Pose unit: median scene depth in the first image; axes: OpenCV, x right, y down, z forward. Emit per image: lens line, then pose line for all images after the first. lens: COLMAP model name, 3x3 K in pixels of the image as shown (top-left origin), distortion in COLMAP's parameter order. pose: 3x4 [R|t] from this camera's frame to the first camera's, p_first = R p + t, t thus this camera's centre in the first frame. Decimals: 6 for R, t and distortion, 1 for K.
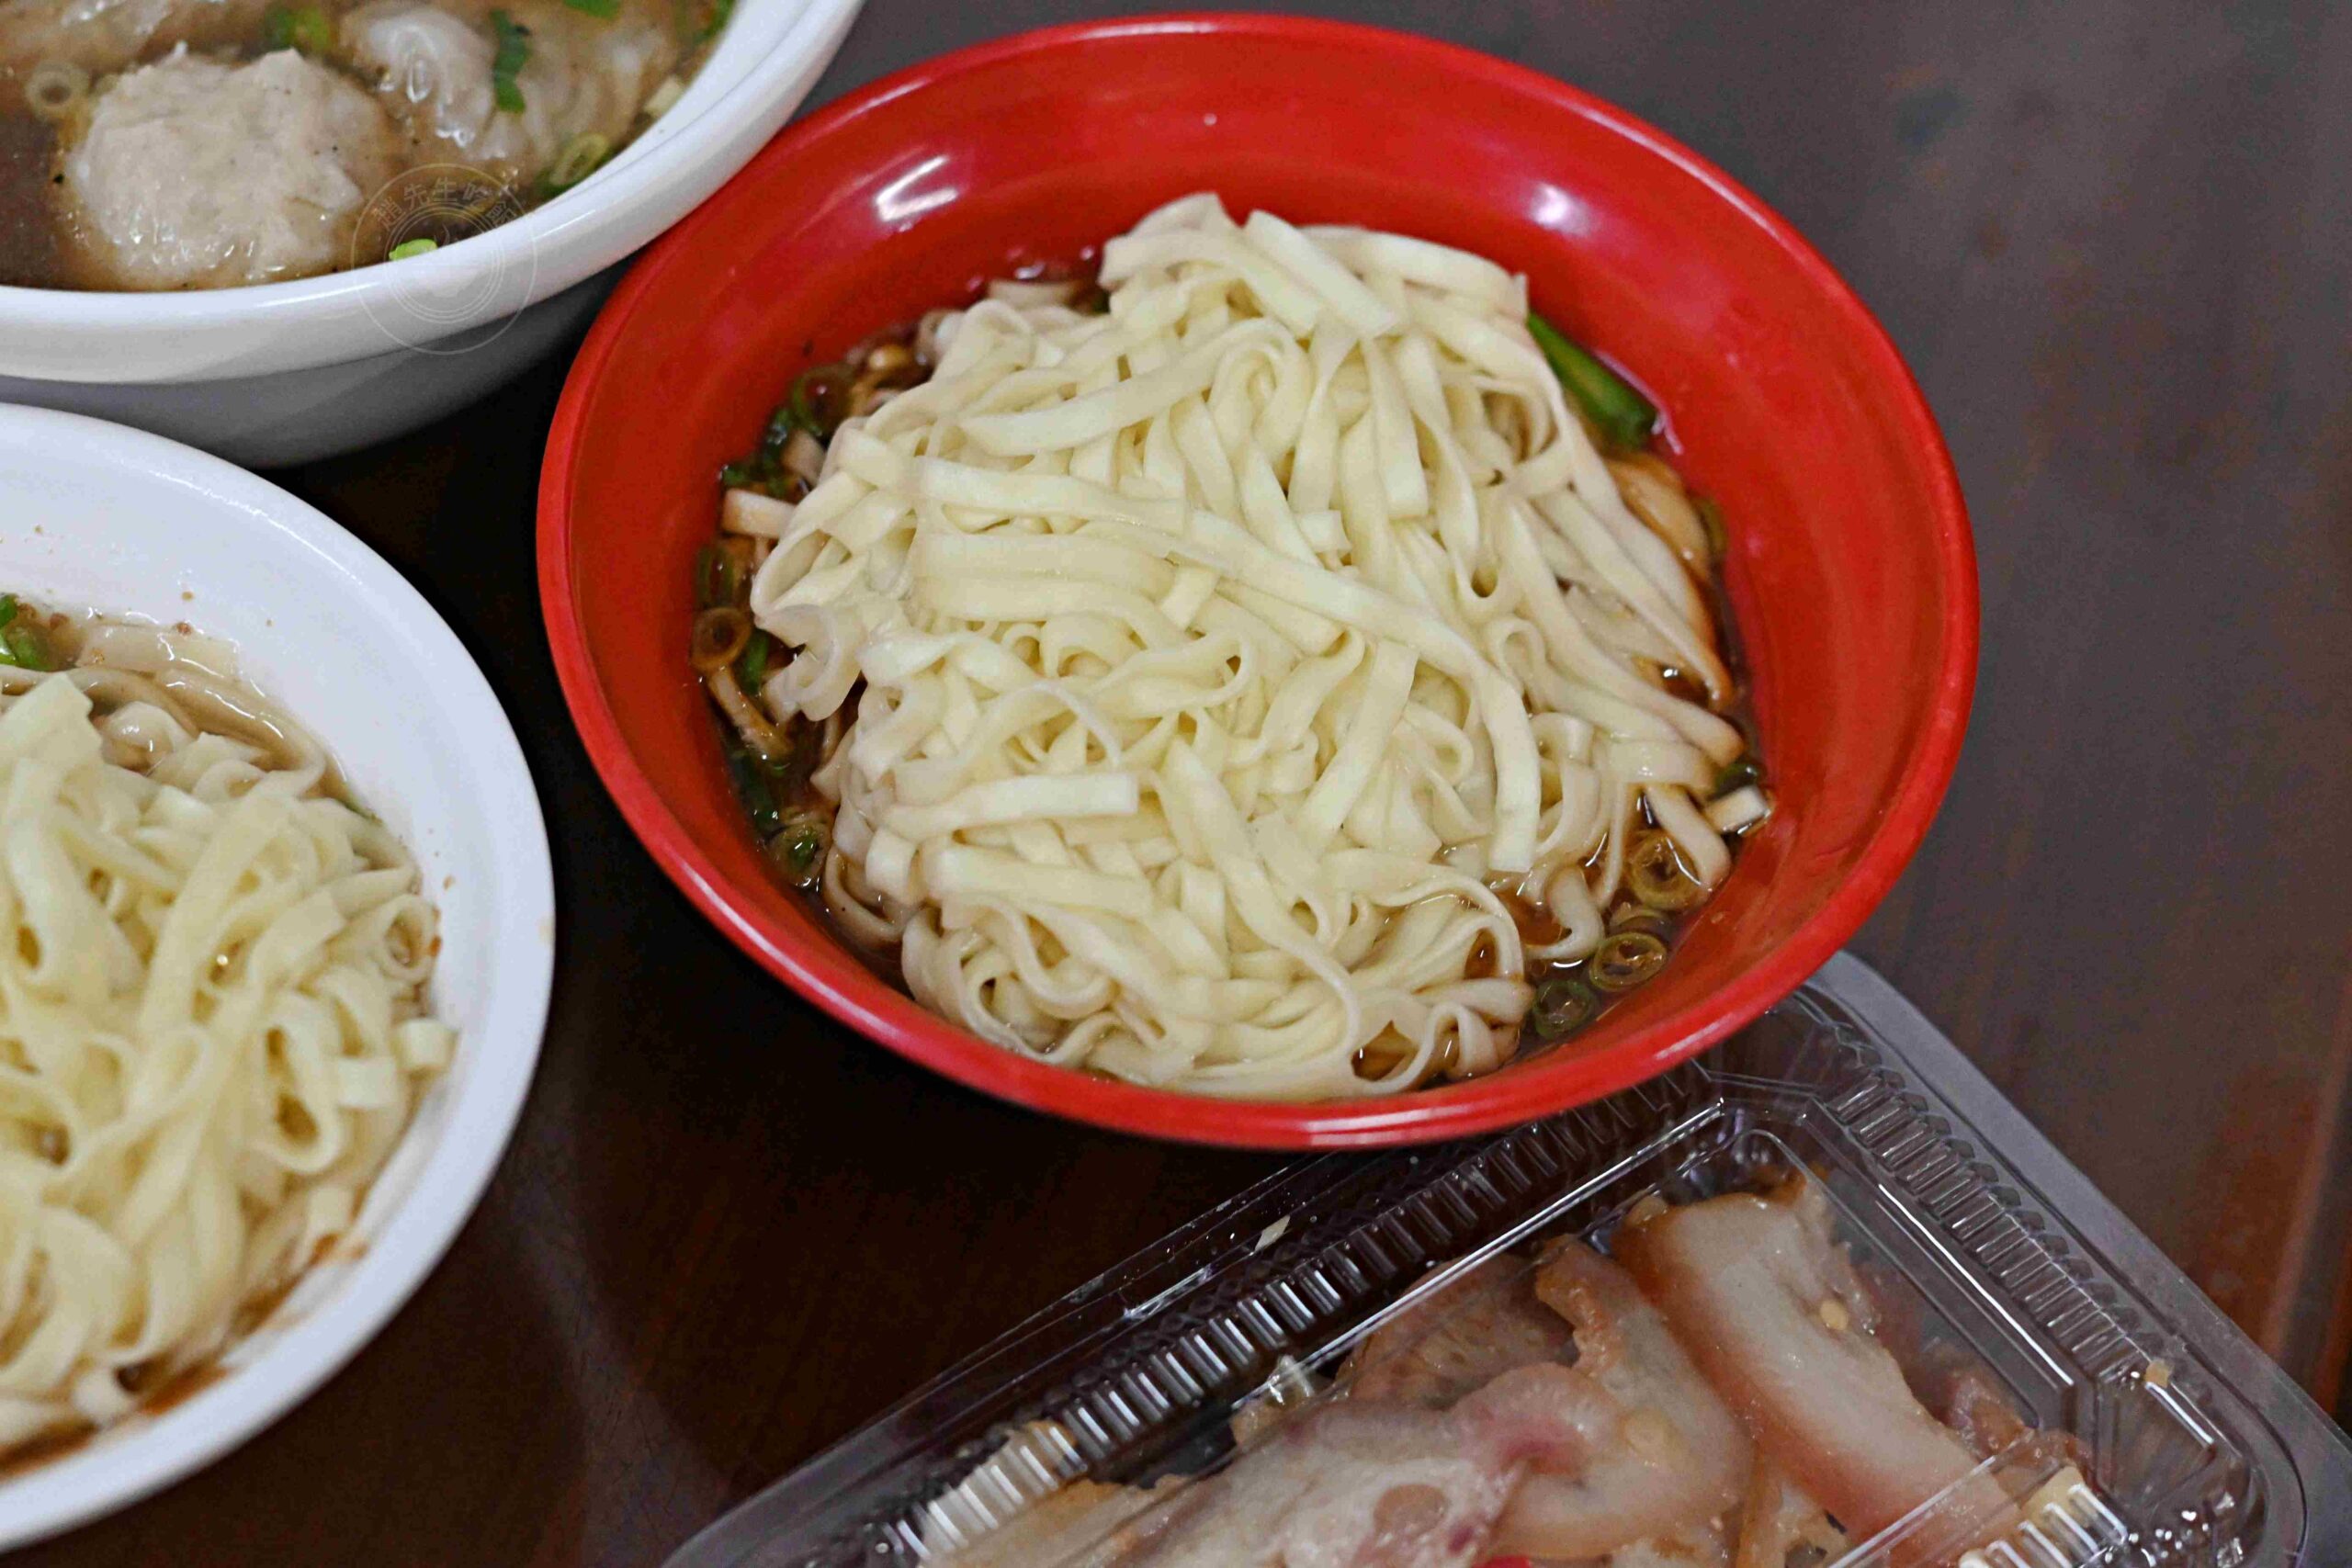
lens RADIAL K [[5017.5, 0, 1176.0], [0, 5017.5, 784.0], [0, 0, 1]] dist [-0.011073, -0.166791]
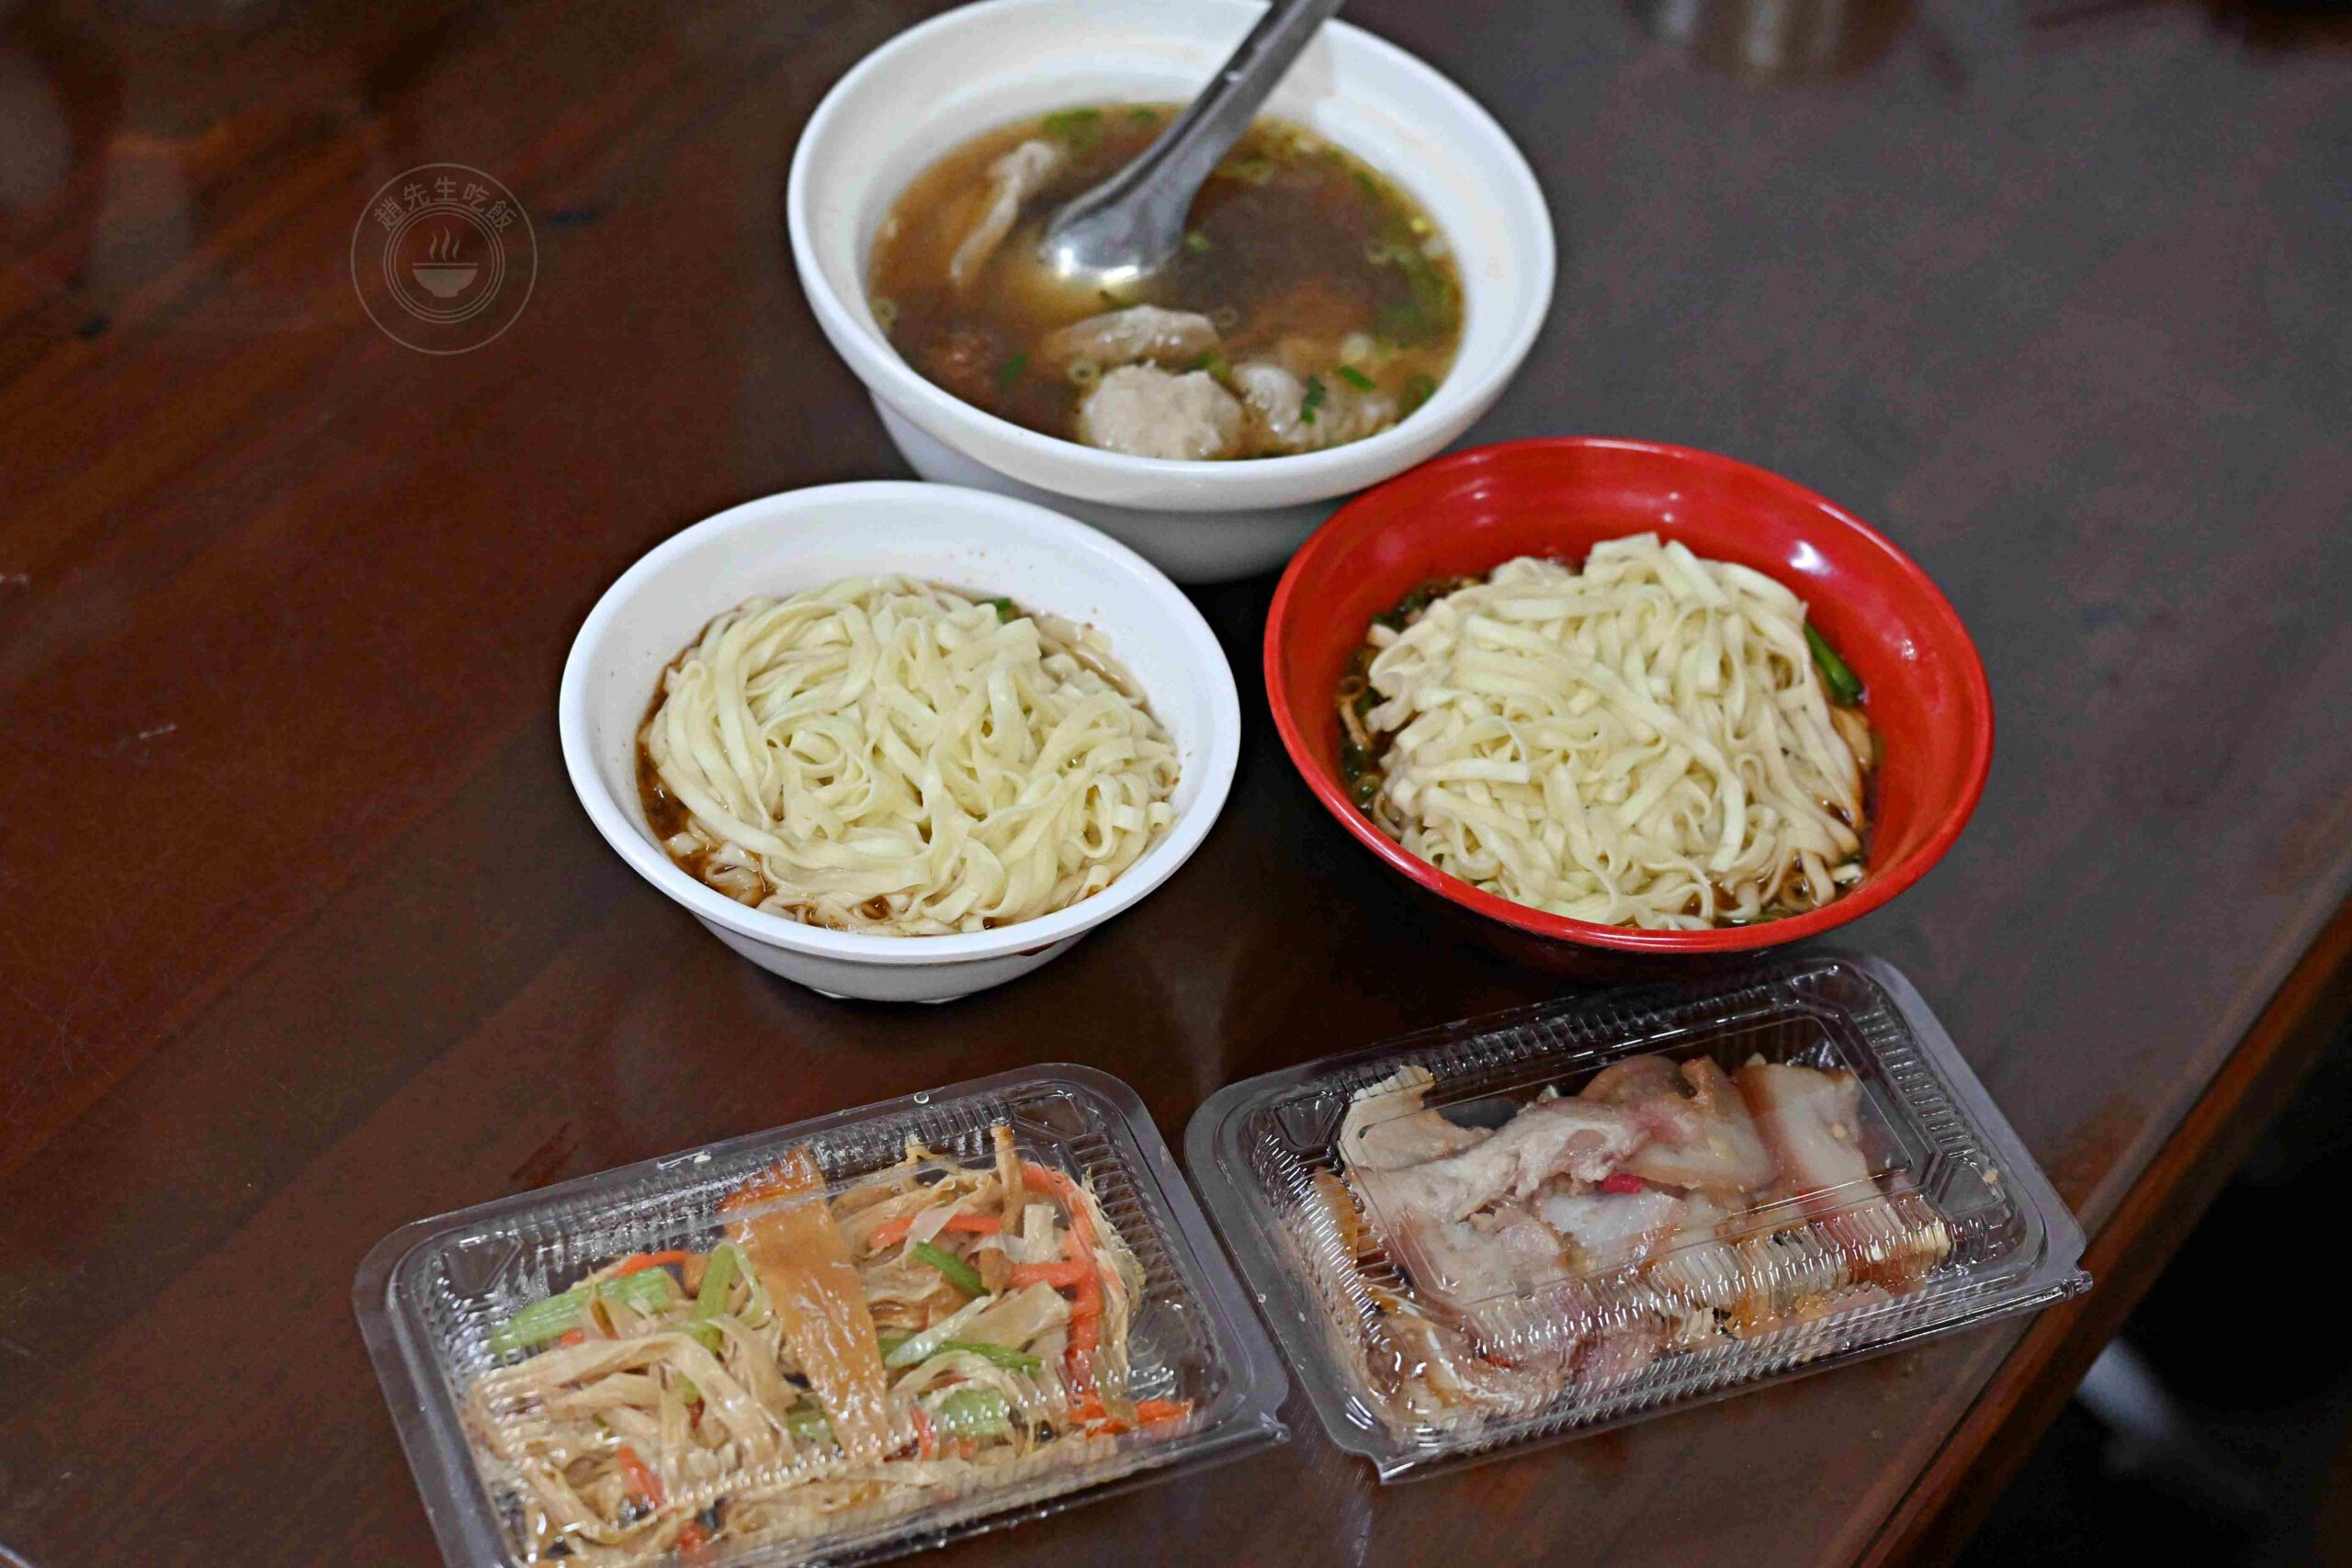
lens RADIAL K [[5017.5, 0, 1176.0], [0, 5017.5, 784.0], [0, 0, 1]] dist [-0.011073, -0.166791]
pose [[0.963992, 0.188550, -0.187532, 0.221432], [-0.217851, 0.964345, -0.150266, 0.321230], [0.152512, 0.185709, 0.970697, -0.922053]]
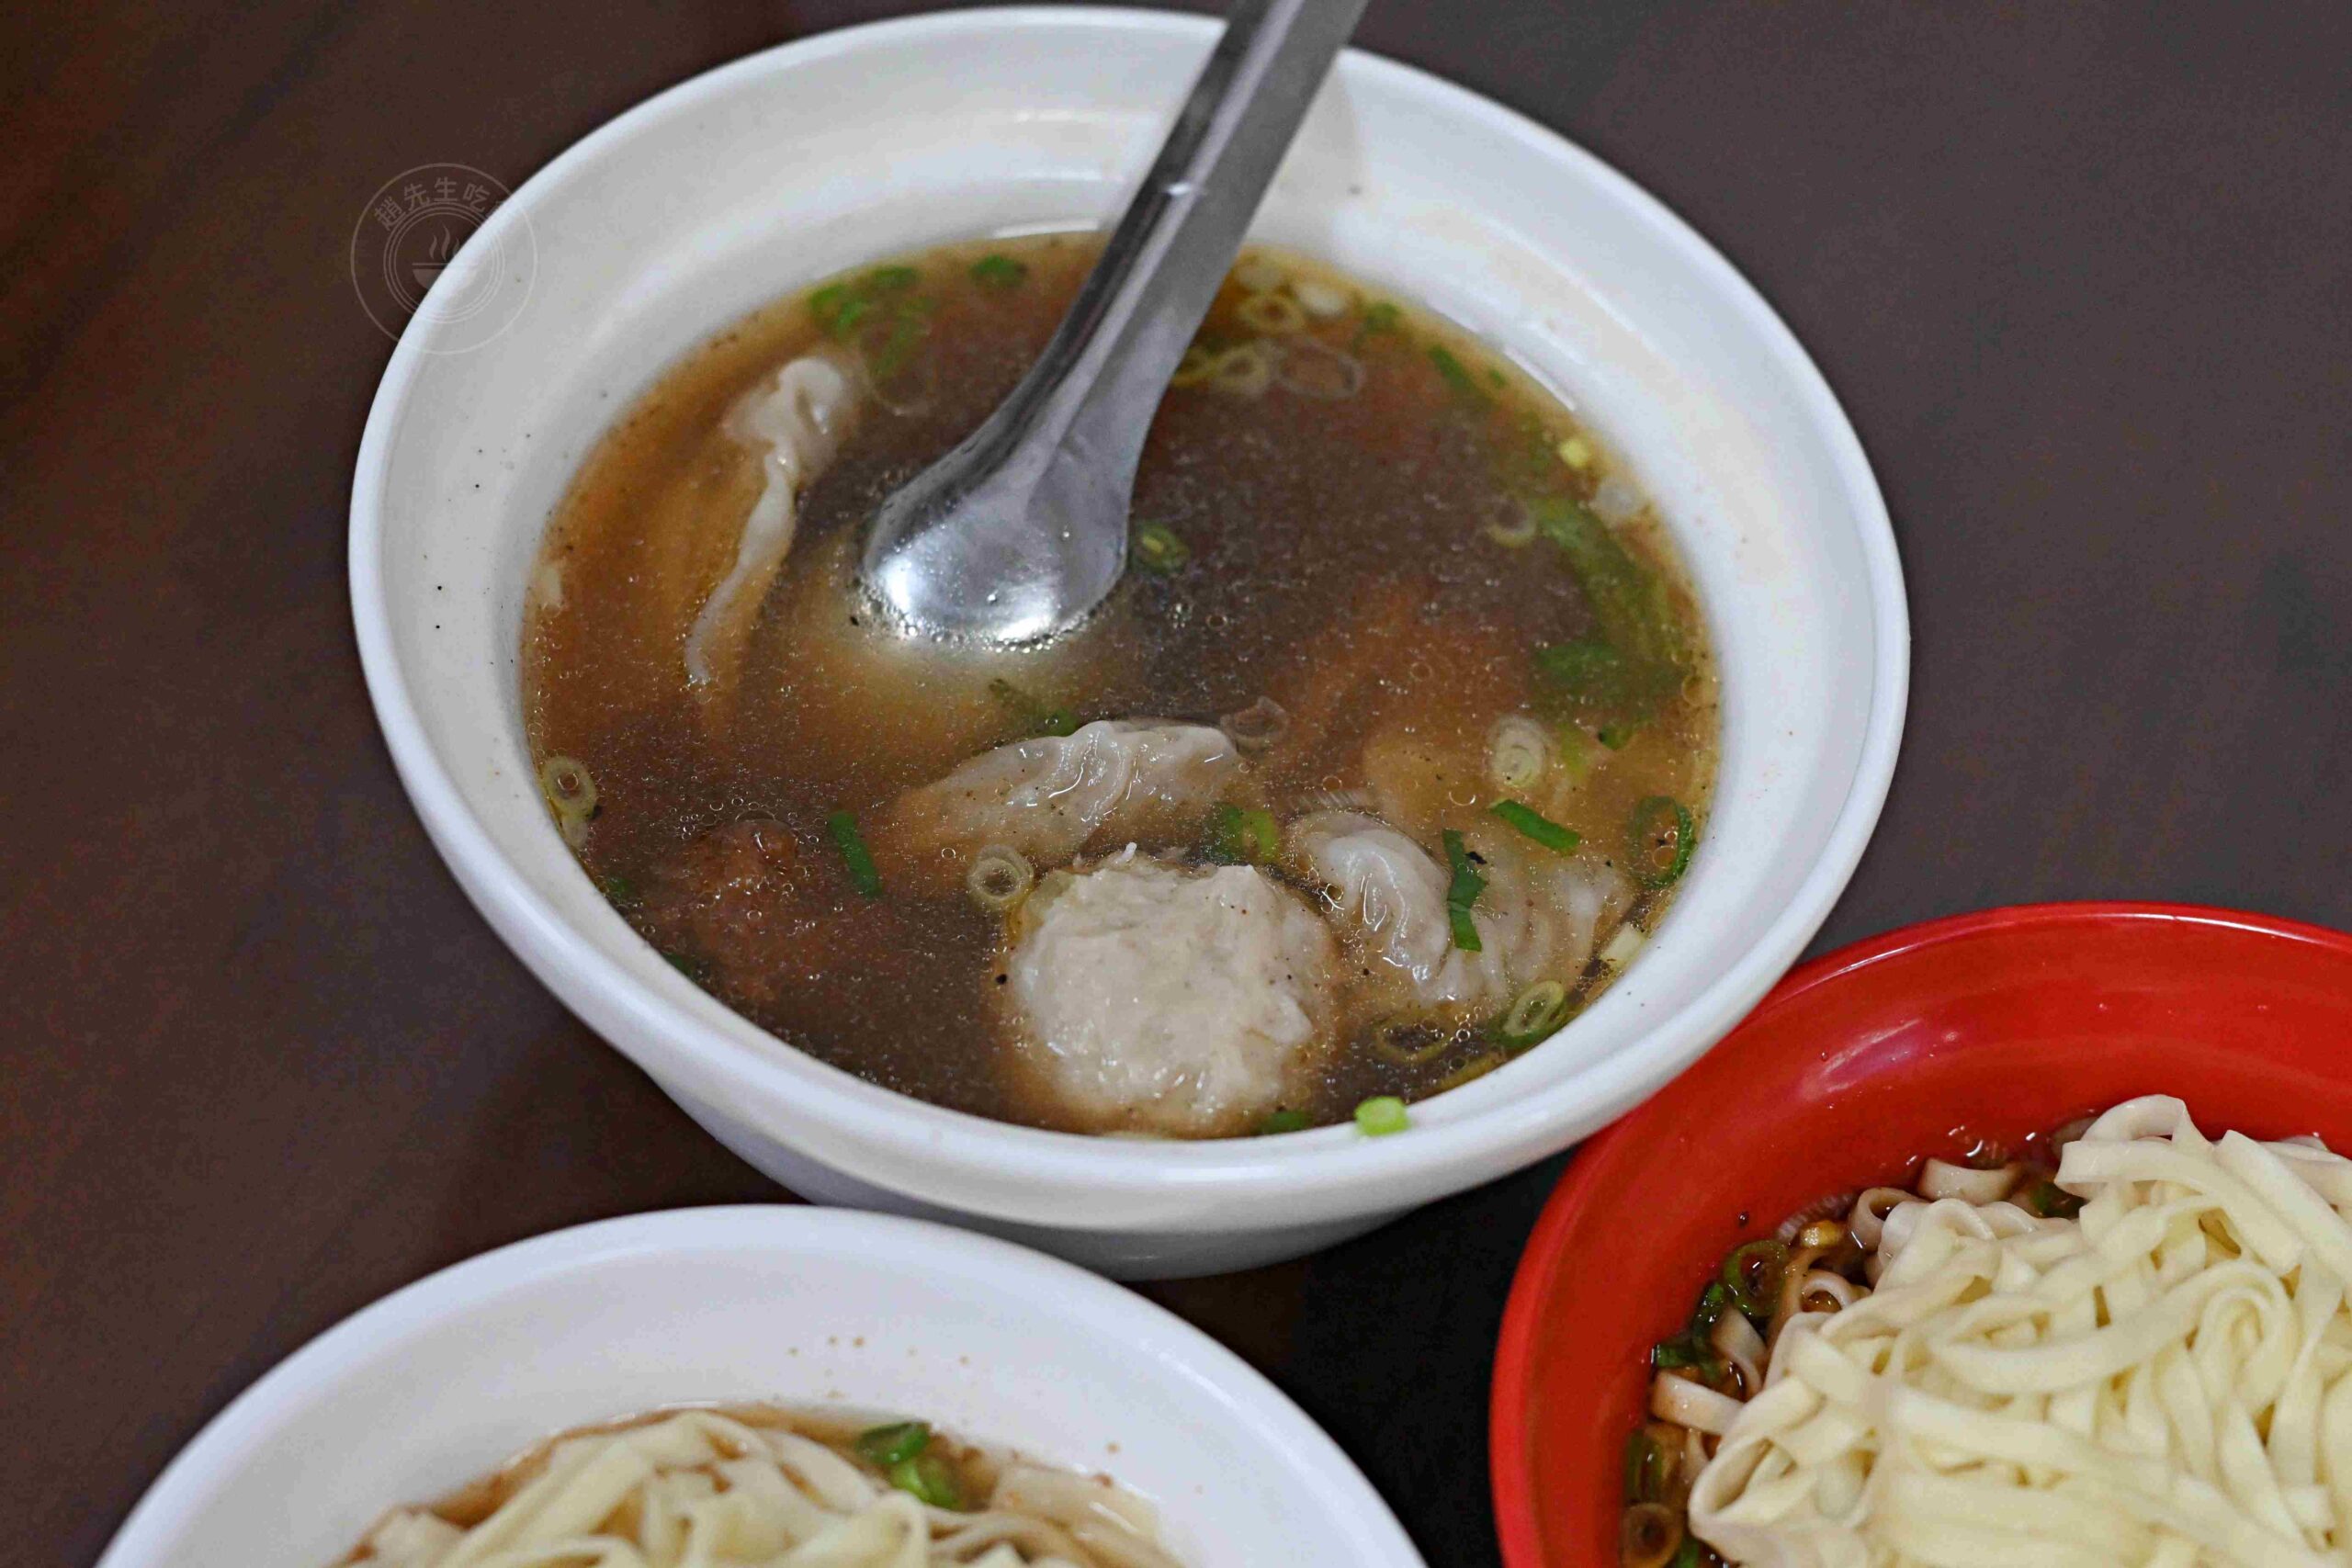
lens RADIAL K [[5017.5, 0, 1176.0], [0, 5017.5, 784.0], [0, 0, 1]] dist [-0.011073, -0.166791]
pose [[0.993283, 0.099628, -0.058842, -0.140736], [-0.103330, 0.992610, -0.063627, -0.103230], [0.052068, 0.069280, 0.996238, 0.036985]]
